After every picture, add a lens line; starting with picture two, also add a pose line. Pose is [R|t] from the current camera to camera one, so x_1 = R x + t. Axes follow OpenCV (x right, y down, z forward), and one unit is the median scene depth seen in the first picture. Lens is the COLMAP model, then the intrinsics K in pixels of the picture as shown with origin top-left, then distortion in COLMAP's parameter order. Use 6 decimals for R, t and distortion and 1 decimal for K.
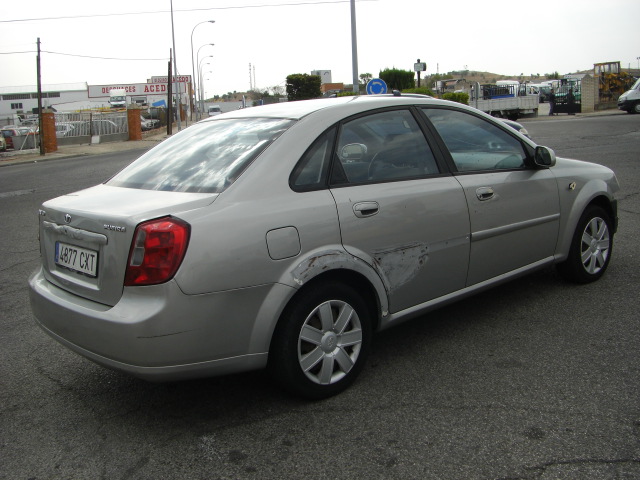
lens RADIAL K [[704.7, 0, 317.6], [0, 704.7, 238.7], [0, 0, 1]] dist [-0.142044, 0.000000]
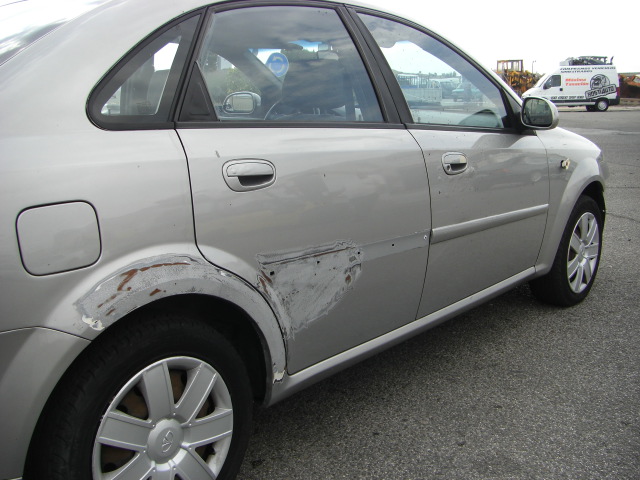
lens RADIAL K [[704.7, 0, 321.9], [0, 704.7, 242.3], [0, 0, 1]] dist [-0.142044, 0.000000]
pose [[0.987054, 0.035686, 0.156368, 0.040647], [-0.039231, 0.999037, 0.019643, -0.005145], [-0.155517, -0.025523, 0.987503, 0.465542]]
